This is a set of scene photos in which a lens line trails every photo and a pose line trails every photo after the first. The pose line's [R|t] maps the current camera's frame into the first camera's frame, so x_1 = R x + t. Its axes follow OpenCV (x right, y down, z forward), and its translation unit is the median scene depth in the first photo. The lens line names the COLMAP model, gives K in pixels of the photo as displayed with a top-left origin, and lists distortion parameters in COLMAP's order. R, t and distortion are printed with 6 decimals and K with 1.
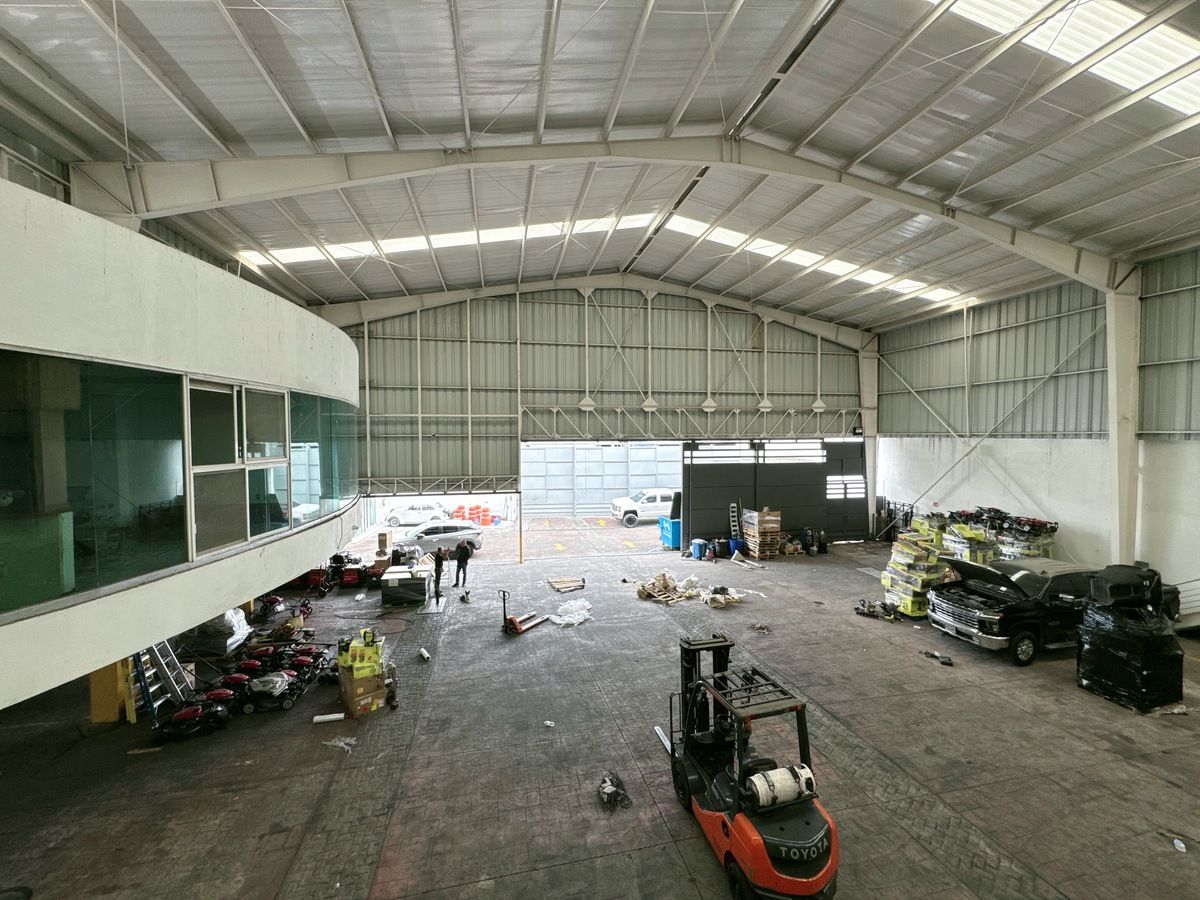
lens RADIAL K [[479.3, 0, 599.4], [0, 479.3, 451.7], [0, 0, 1]] dist [-0.003321, 0.000829]
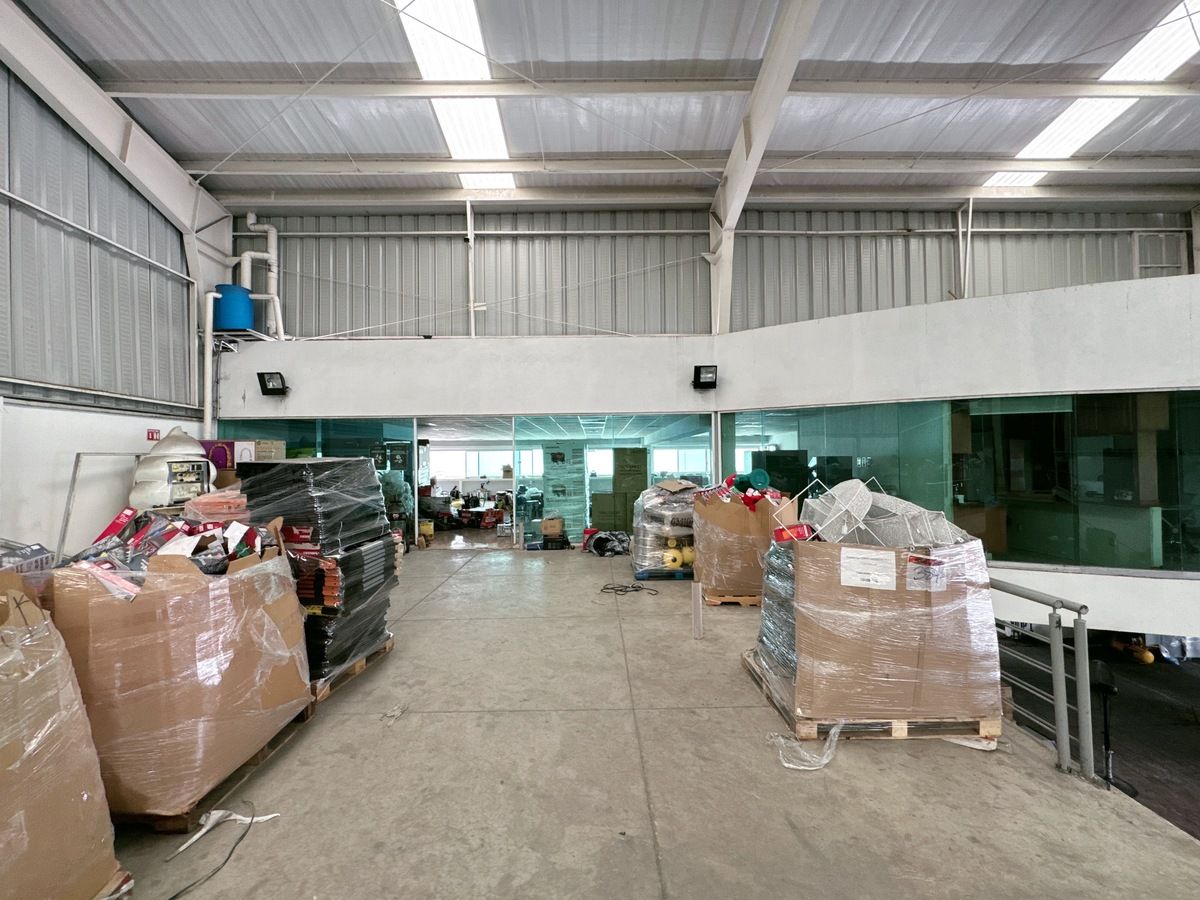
lens RADIAL K [[479.3, 0, 599.7], [0, 479.3, 450.4], [0, 0, 1]] dist [-0.003321, 0.000829]
pose [[-0.196476, -0.012933, -0.980423, 0.168764], [-0.021023, 0.999739, -0.008975, 0.004252], [0.980283, 0.018848, -0.196697, -0.089505]]
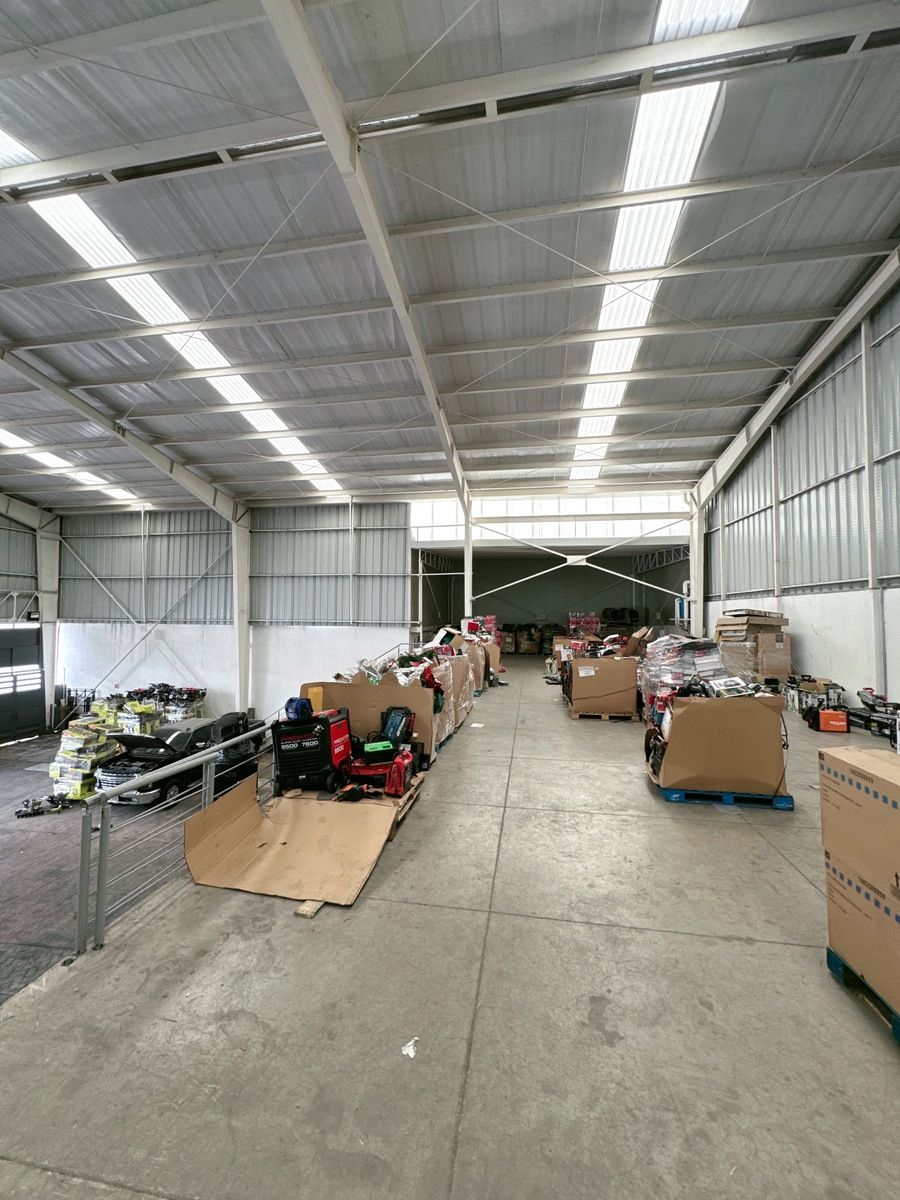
lens RADIAL K [[479.3, 0, 448.8], [0, 479.3, 598.9], [0, 0, 1]] dist [-0.003321, 0.000829]
pose [[0.372919, 0.040467, 0.926981, -0.023241], [0.024946, 0.998250, -0.053614, -0.012063], [-0.927529, 0.043118, 0.371257, -0.132124]]
